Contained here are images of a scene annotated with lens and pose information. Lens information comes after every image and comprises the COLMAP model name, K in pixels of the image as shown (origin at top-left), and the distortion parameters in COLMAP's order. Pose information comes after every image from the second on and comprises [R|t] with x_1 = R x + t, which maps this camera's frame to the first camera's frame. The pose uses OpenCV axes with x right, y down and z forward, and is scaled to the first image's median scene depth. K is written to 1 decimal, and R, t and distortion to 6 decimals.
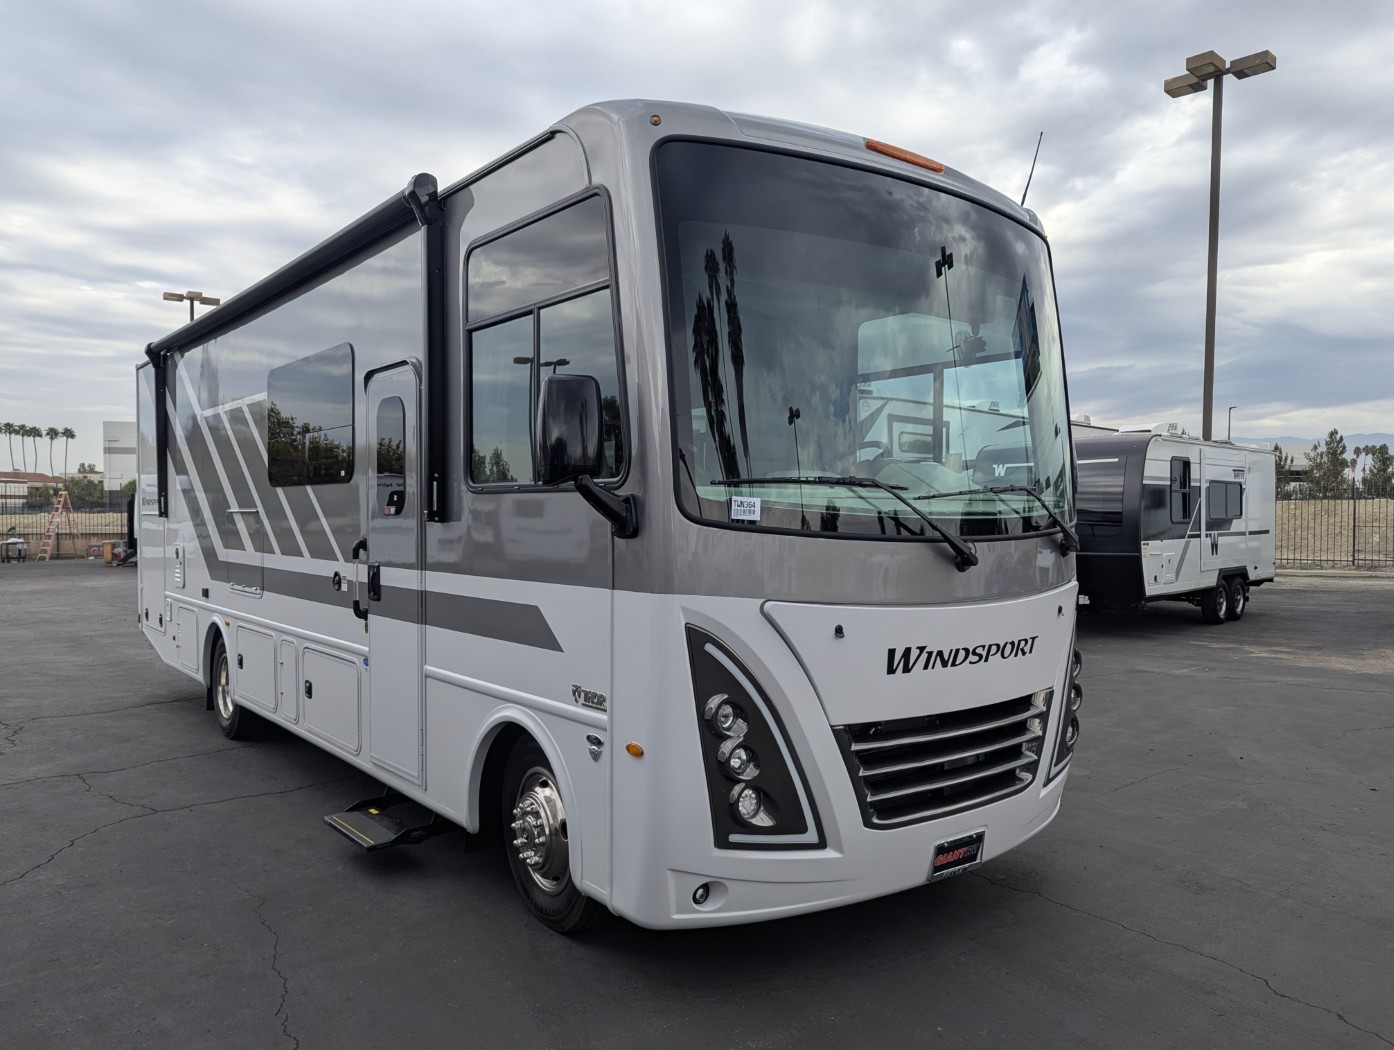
lens RADIAL K [[976.9, 0, 699.6], [0, 976.9, 526.2], [0, 0, 1]] dist [0.060237, -0.006815]
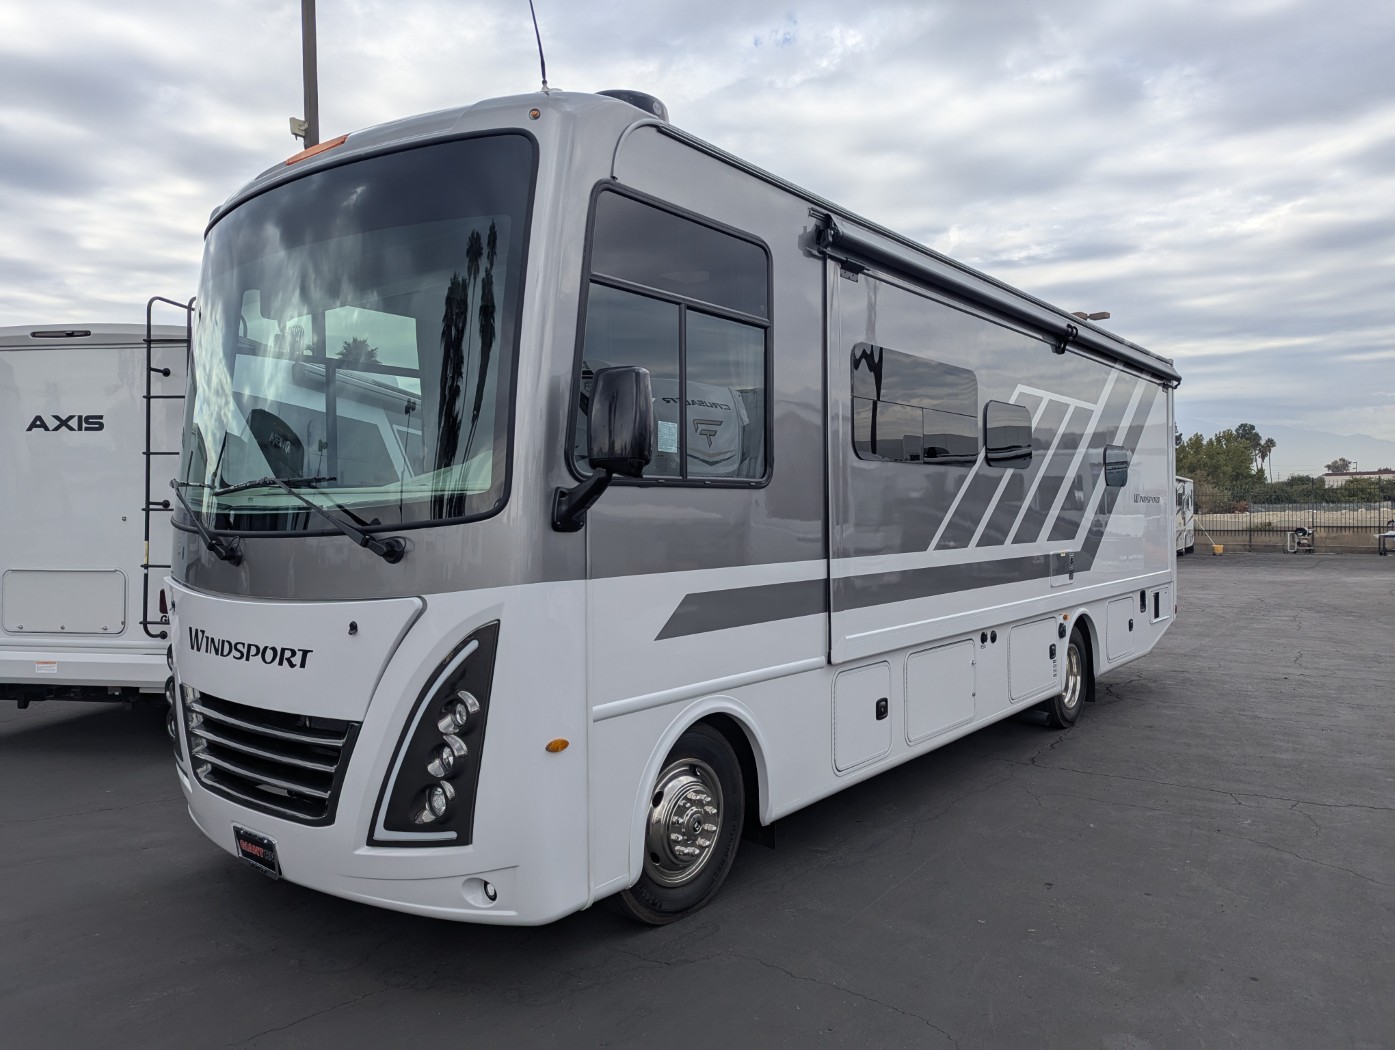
lens RADIAL K [[977.6, 0, 687.8], [0, 977.6, 521.2], [0, 0, 1]] dist [0.060237, -0.006815]
pose [[0.217121, 0.008675, -0.976106, 1.357867], [-0.006061, 0.999953, 0.007539, -0.010257], [0.976126, 0.004279, 0.217164, 1.227953]]
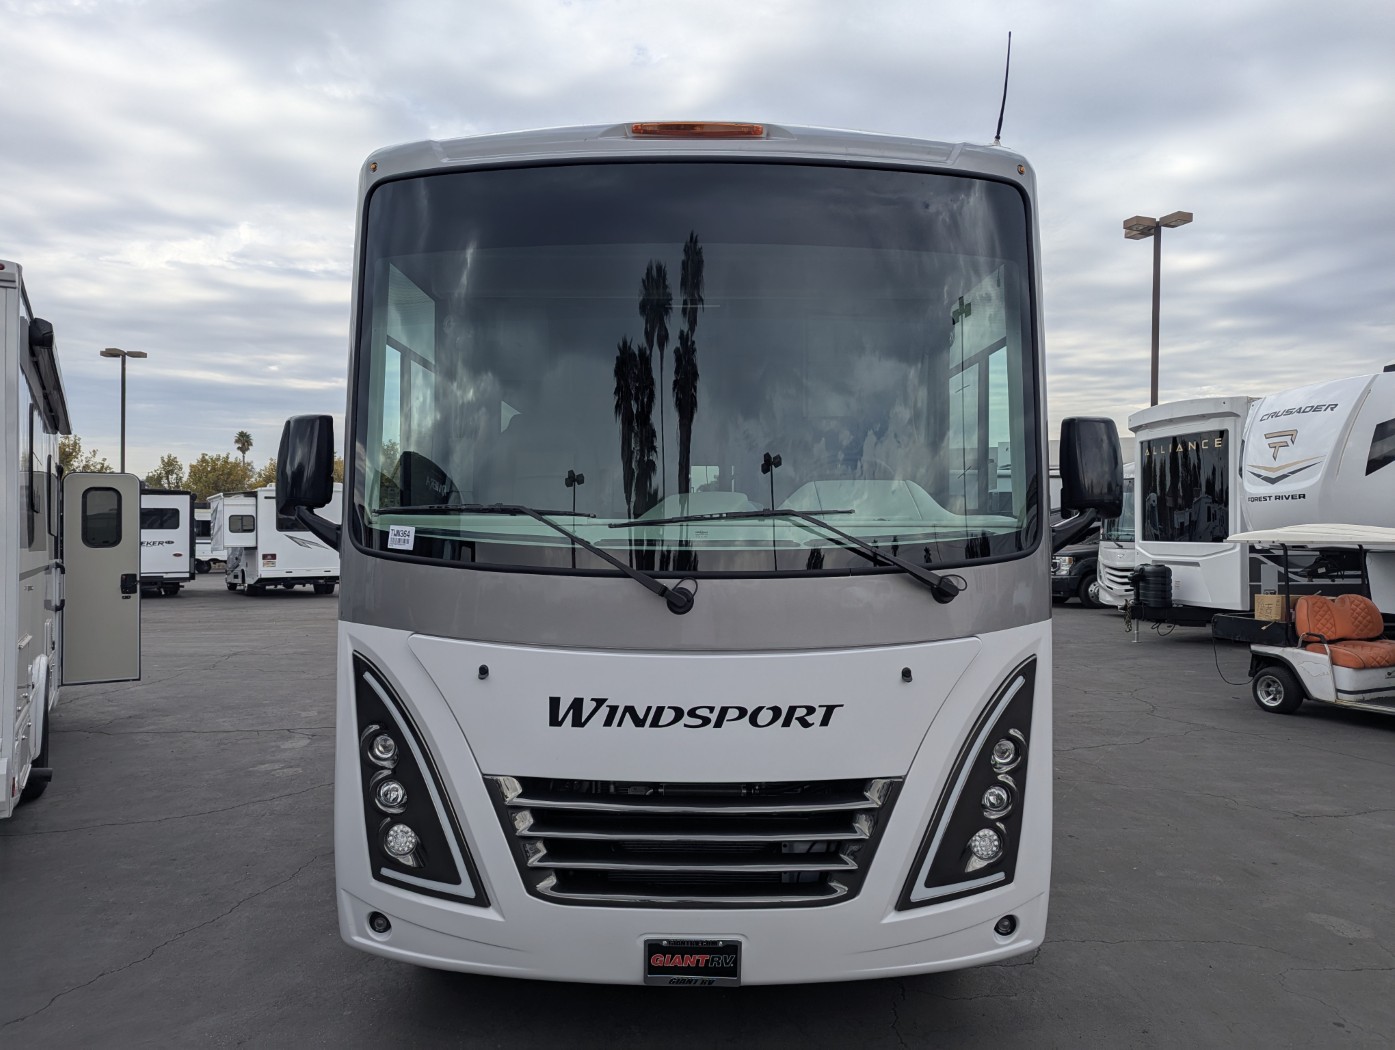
lens RADIAL K [[977.6, 0, 692.8], [0, 977.6, 524.7], [0, 0, 1]] dist [0.060237, -0.006815]
pose [[0.784218, -0.003311, -0.620477, 0.786831], [-0.008857, 0.999824, -0.016529, -0.015742], [0.620422, 0.018458, 0.784051, 0.356446]]
